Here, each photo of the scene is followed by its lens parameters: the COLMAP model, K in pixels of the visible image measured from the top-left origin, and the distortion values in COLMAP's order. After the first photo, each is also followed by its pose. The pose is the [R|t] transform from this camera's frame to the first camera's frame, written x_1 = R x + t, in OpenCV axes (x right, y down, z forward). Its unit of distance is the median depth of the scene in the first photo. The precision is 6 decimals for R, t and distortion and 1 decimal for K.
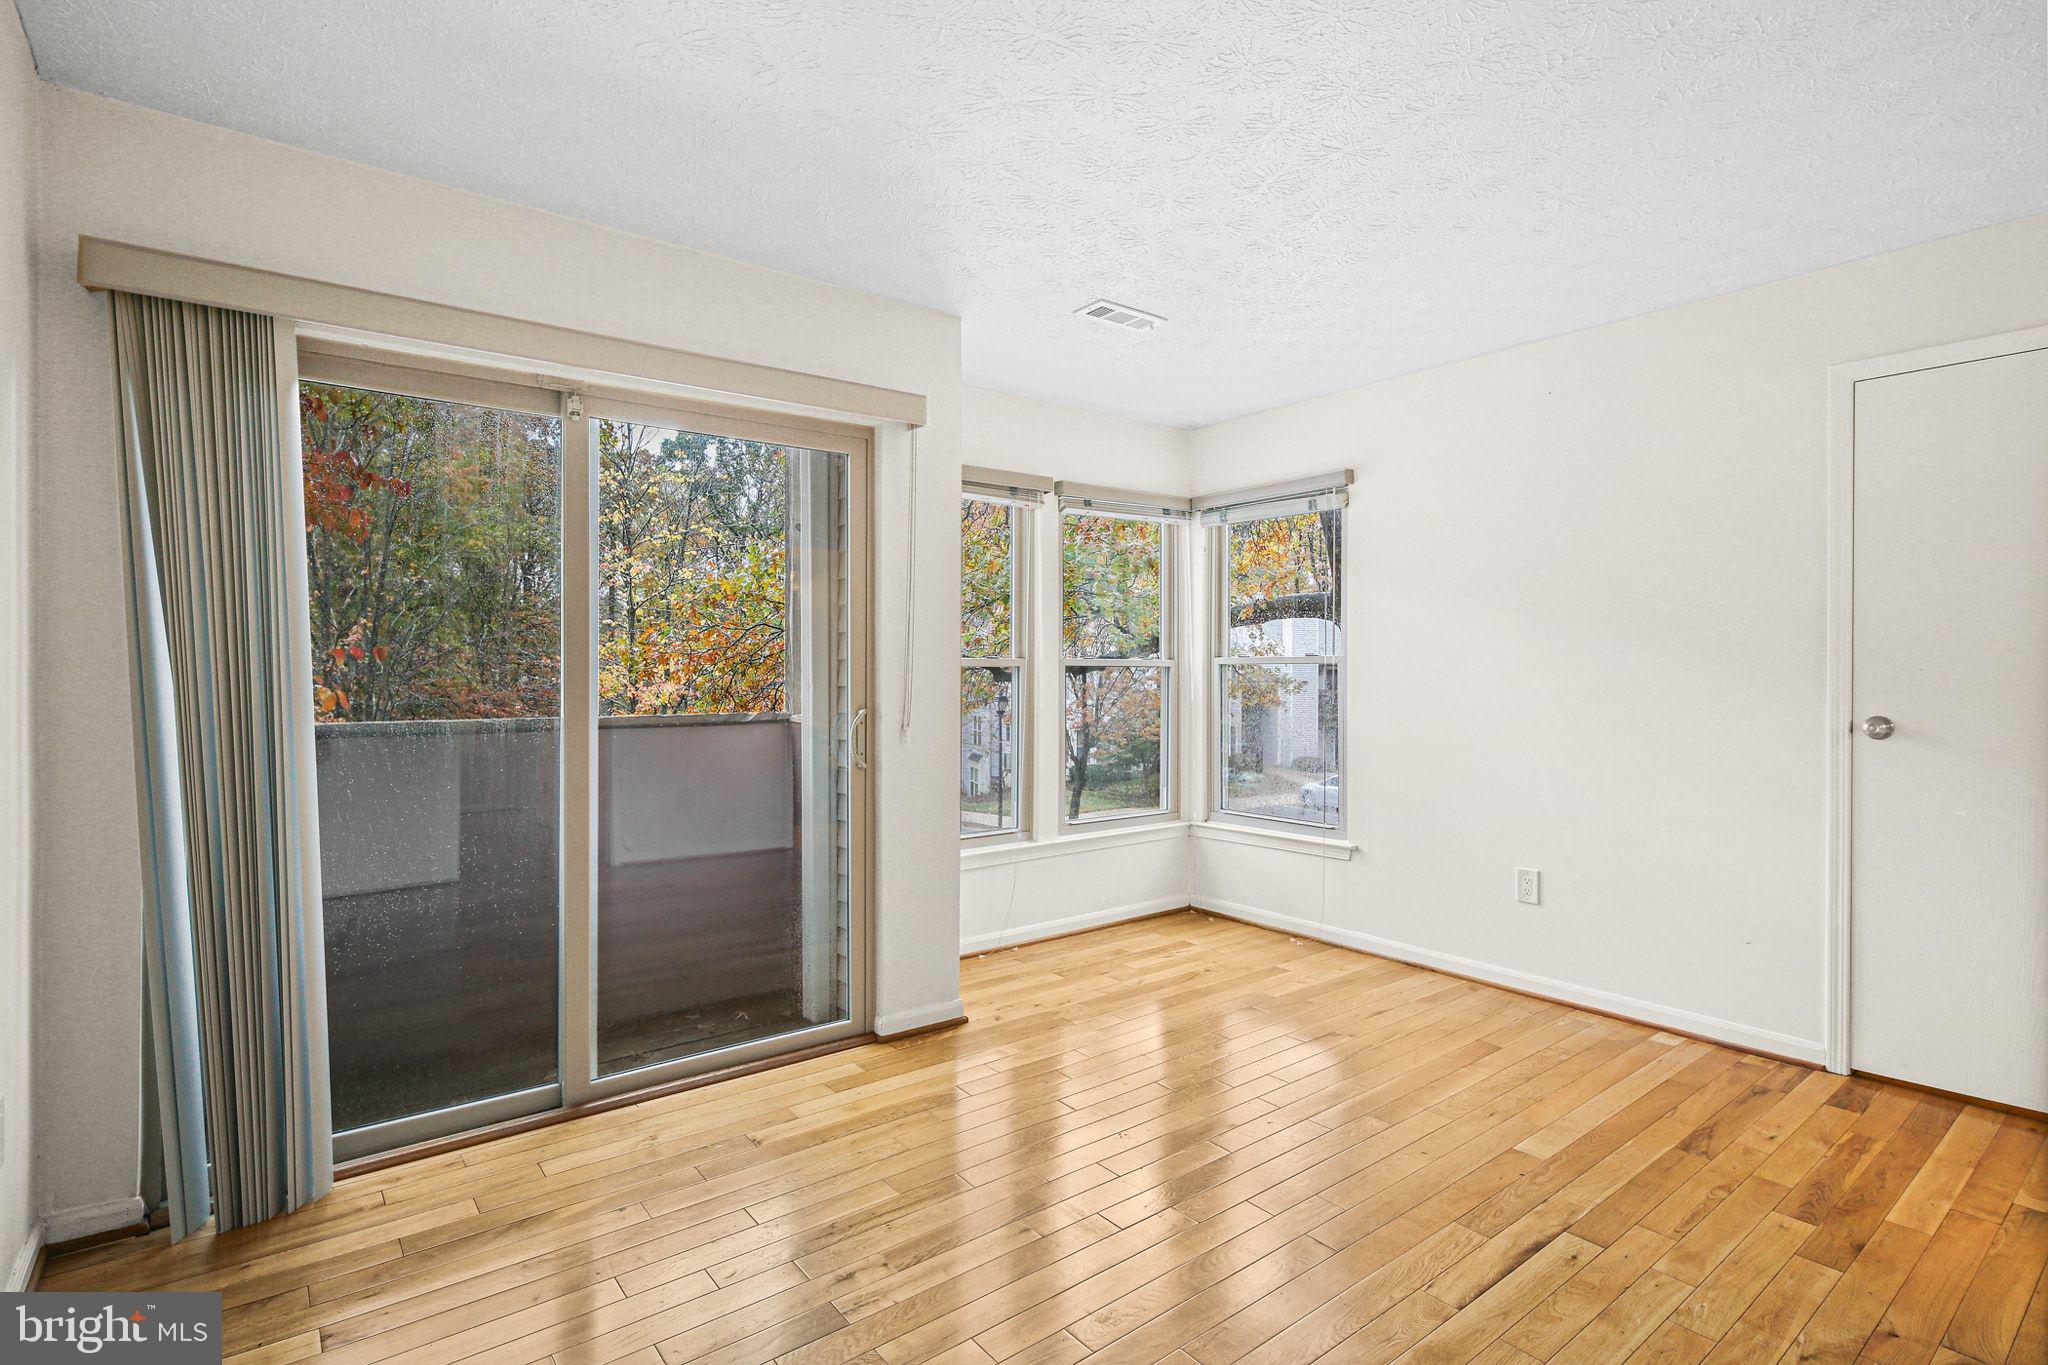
lens RADIAL K [[990.7, 0, 1022.7], [0, 990.7, 674.5], [0, 0, 1]] dist [0.000866, -0.001407]
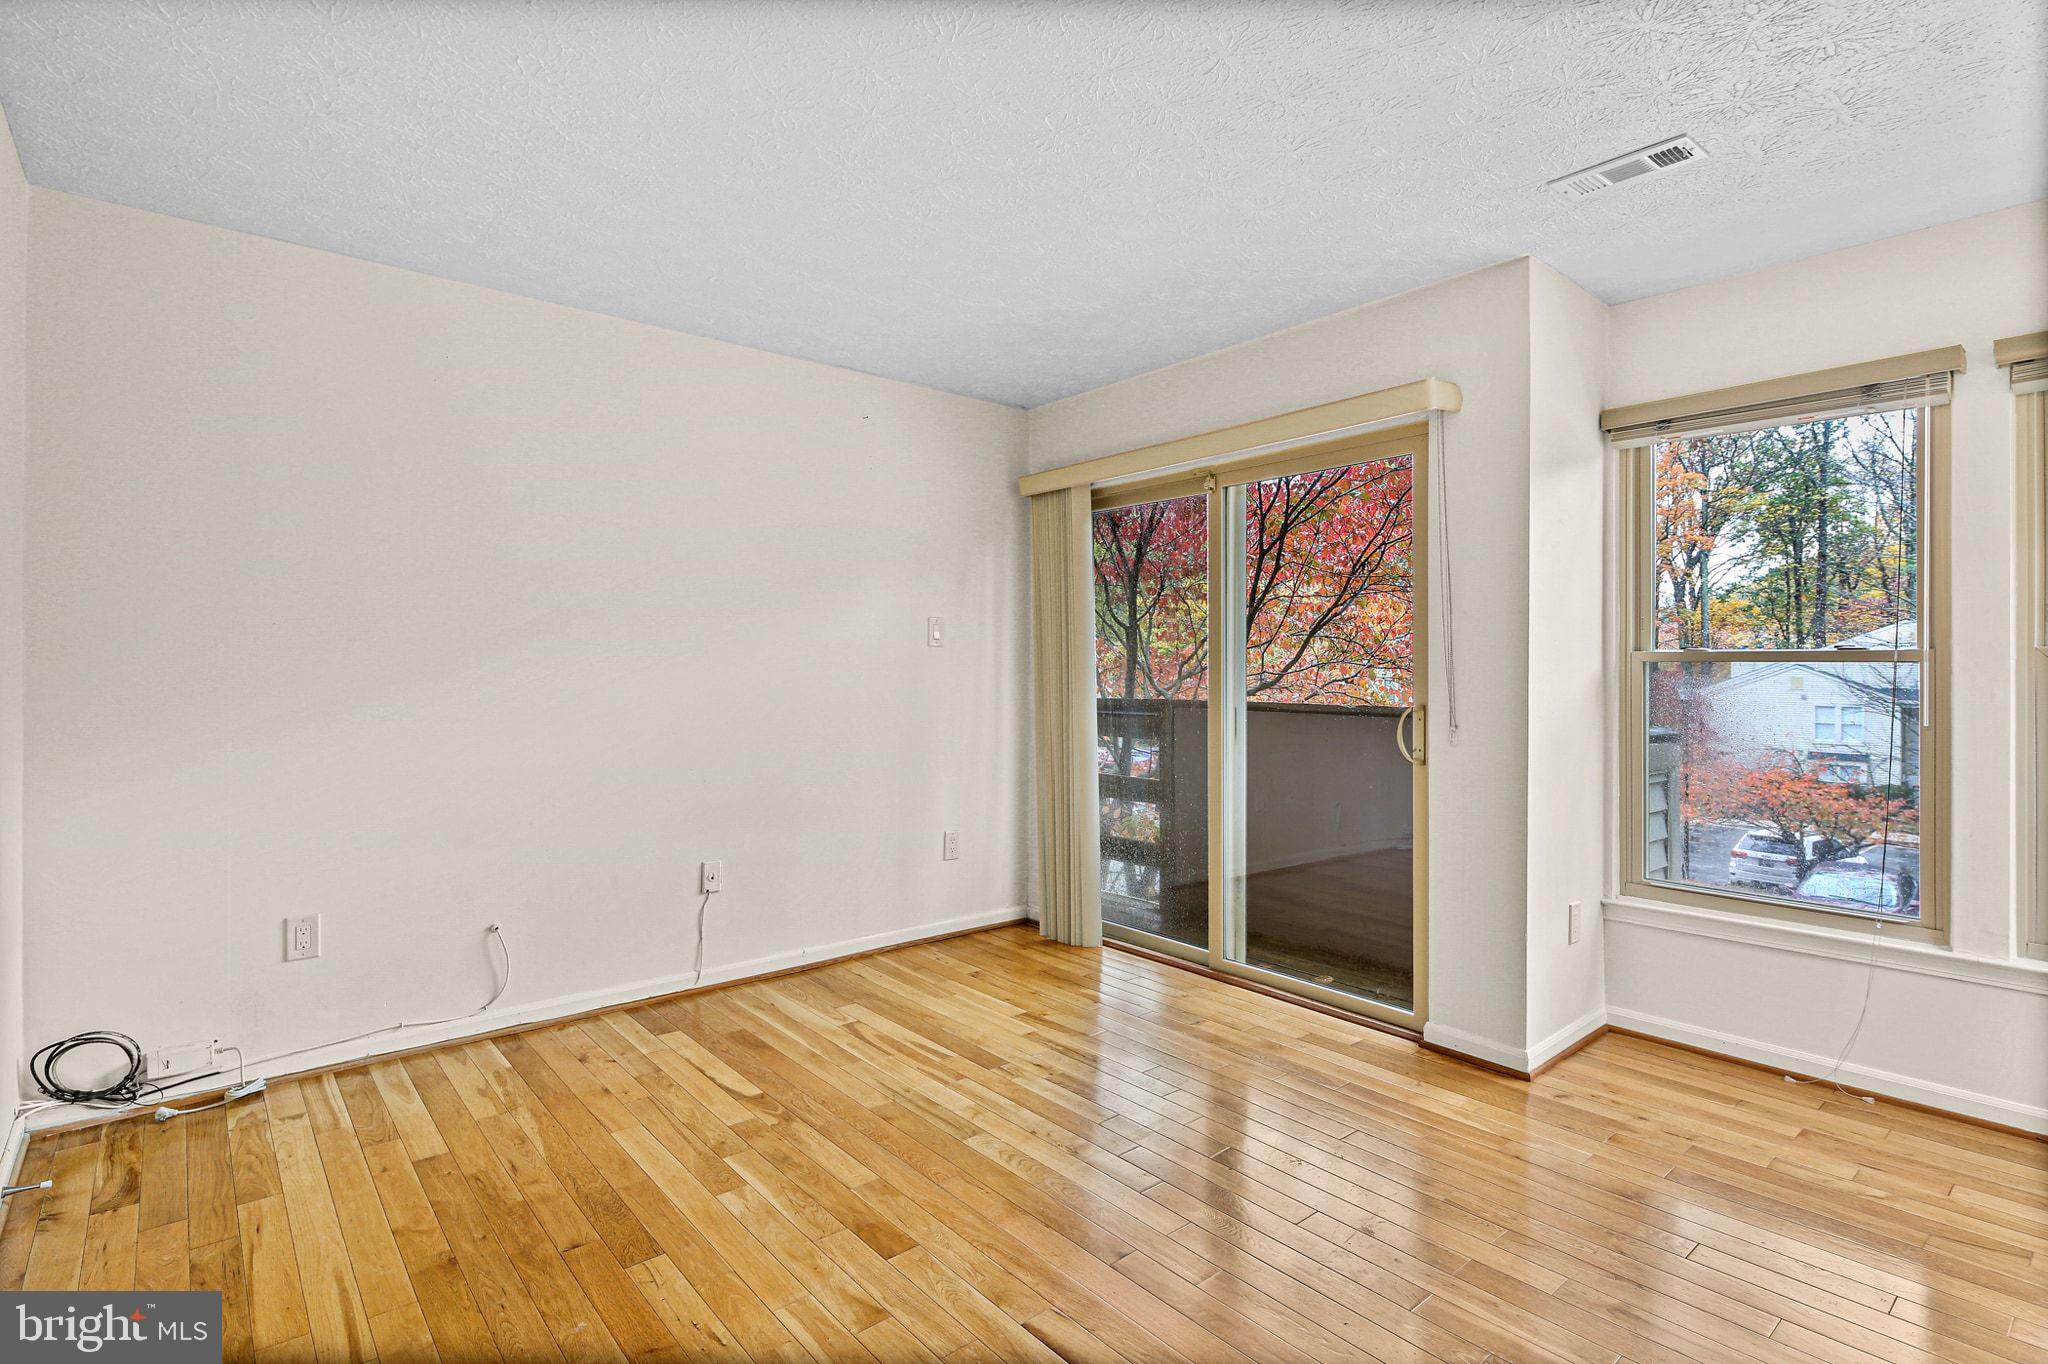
lens RADIAL K [[990.7, 0, 1022.7], [0, 990.7, 674.0], [0, 0, 1]] dist [0.000866, -0.001407]
pose [[0.045608, 0.006615, -0.998937, 0.820403], [-0.007212, 0.999954, 0.006292, -0.000685], [0.998933, 0.006918, 0.045654, 0.558334]]
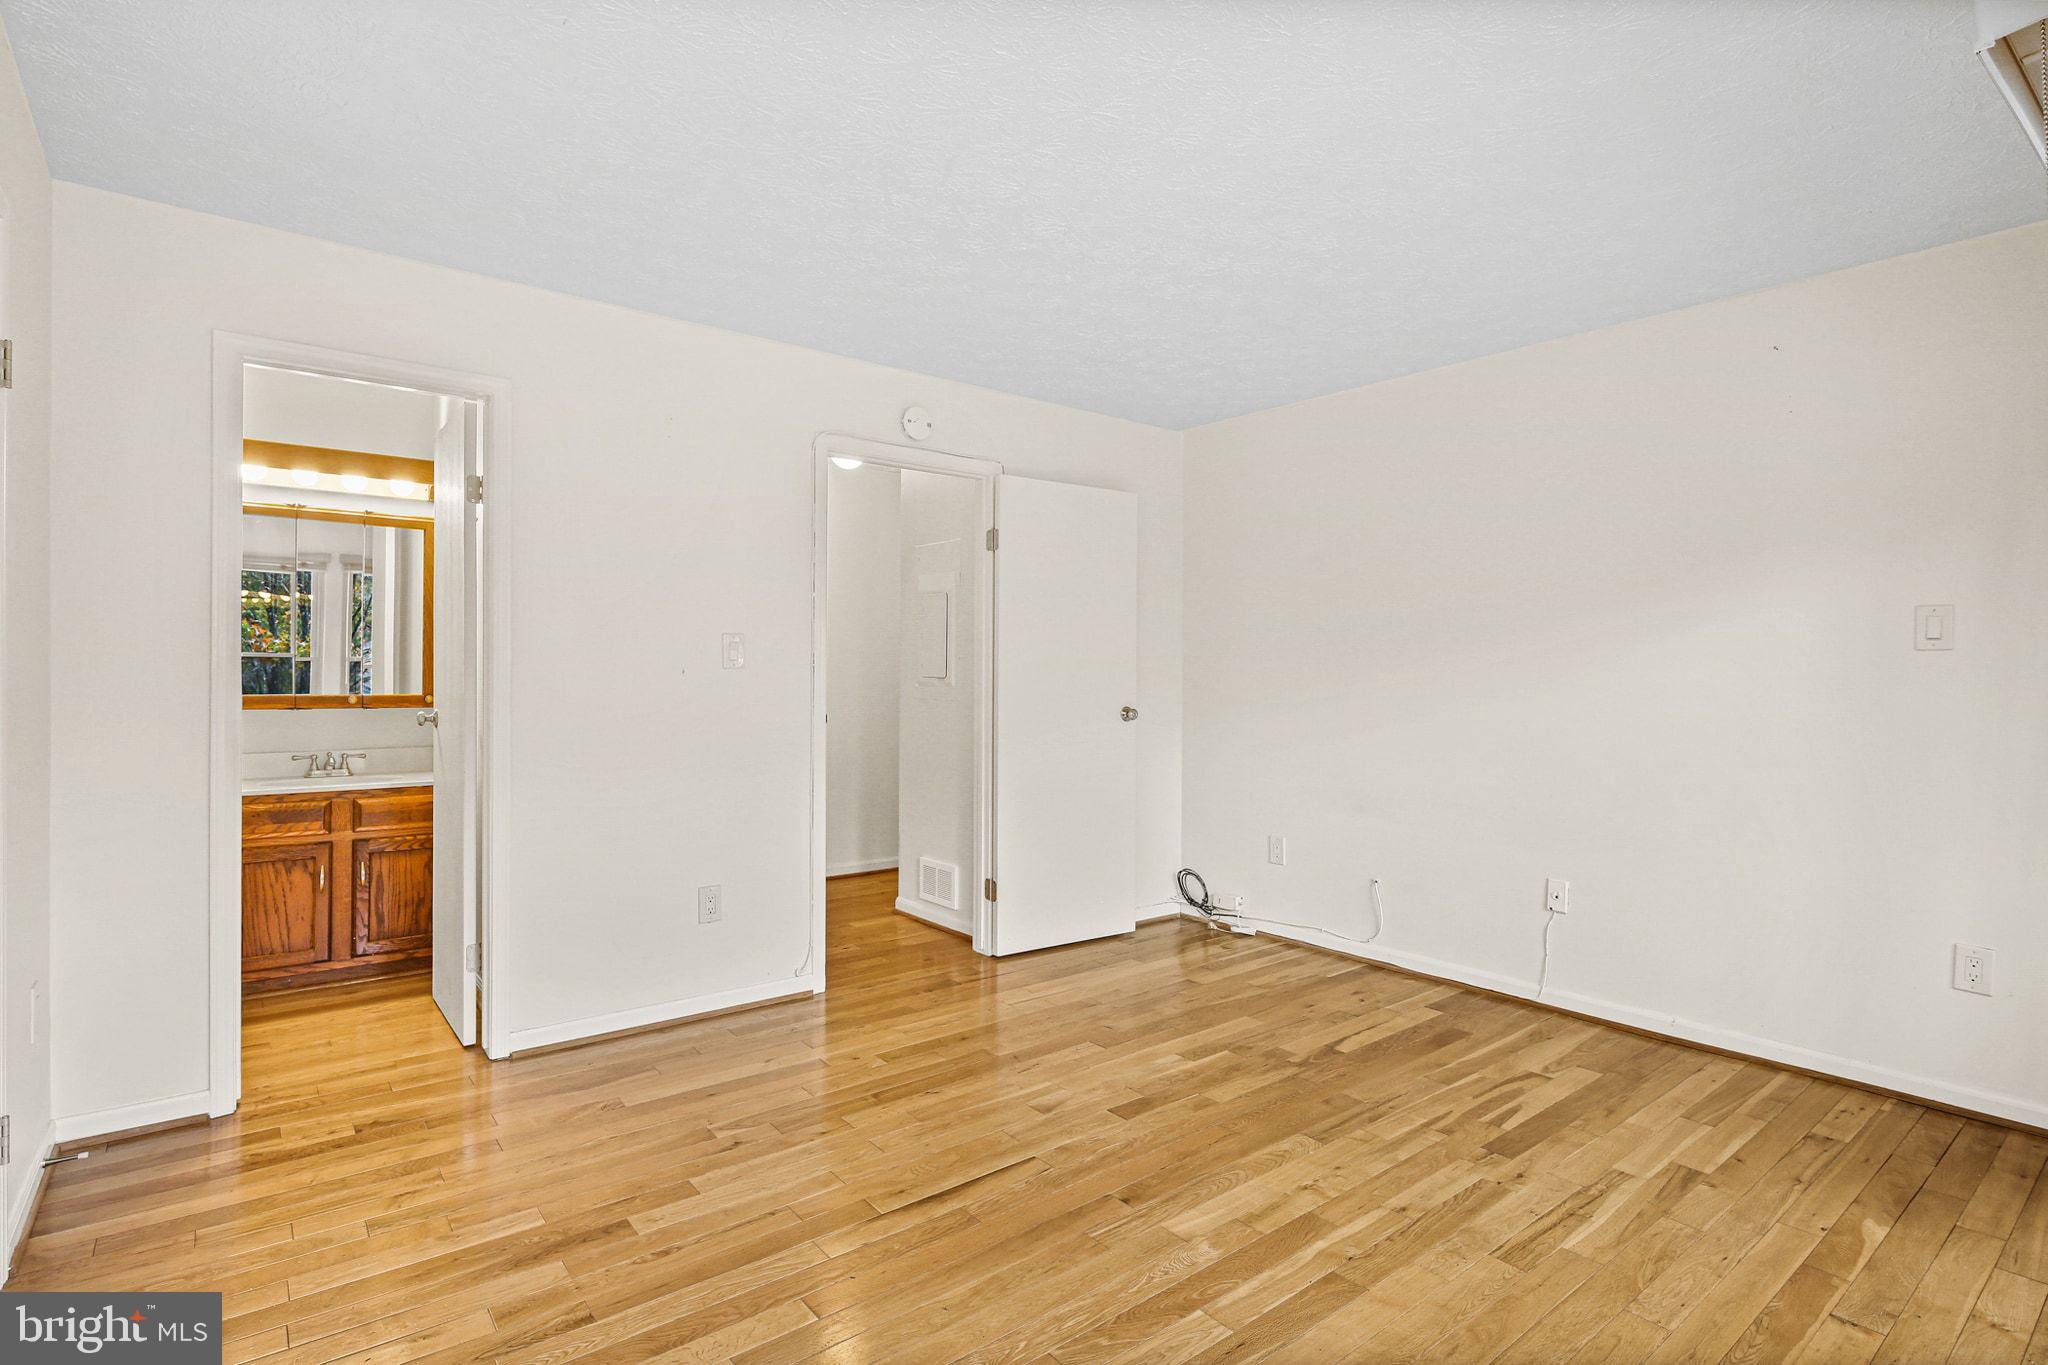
lens RADIAL K [[998.2, 0, 1024.0], [0, 998.2, 682.5], [0, 0, 1]] dist [-0.001037, -0.000770]
pose [[-0.999909, -0.007168, -0.011397, 0.274040], [-0.007309, 0.999896, 0.012397, -0.005624], [0.011306, 0.012479, -0.999858, 1.365602]]
